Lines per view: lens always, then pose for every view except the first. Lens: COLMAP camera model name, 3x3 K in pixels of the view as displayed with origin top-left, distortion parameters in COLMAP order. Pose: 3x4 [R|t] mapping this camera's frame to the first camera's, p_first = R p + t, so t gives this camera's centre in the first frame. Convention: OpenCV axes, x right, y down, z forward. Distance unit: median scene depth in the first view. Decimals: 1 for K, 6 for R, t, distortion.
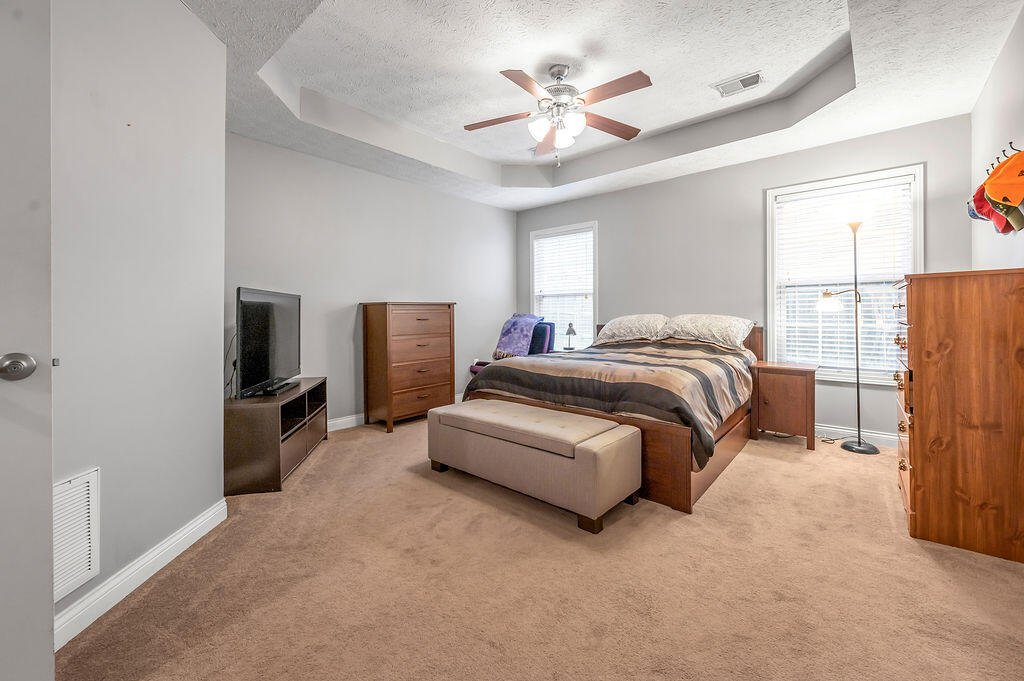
lens RADIAL K [[409.4, 0, 512.1], [0, 409.4, 321.7], [0, 0, 1]] dist [-0.000583, -0.000063]
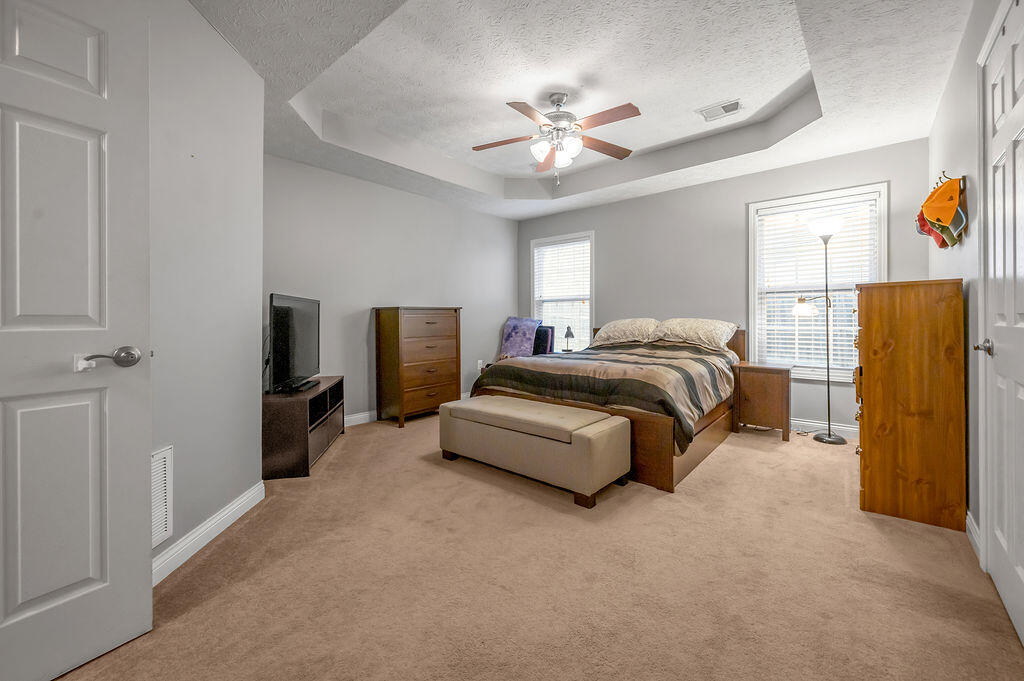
lens RADIAL K [[416.7, 0, 515.8], [0, 416.7, 329.2], [0, 0, 1]] dist [-0.000385, -0.000074]
pose [[0.999907, 0.000452, 0.013602, -0.016144], [-0.000549, 0.999974, 0.007122, 0.004204], [-0.013598, -0.007129, 0.999882, -0.134933]]
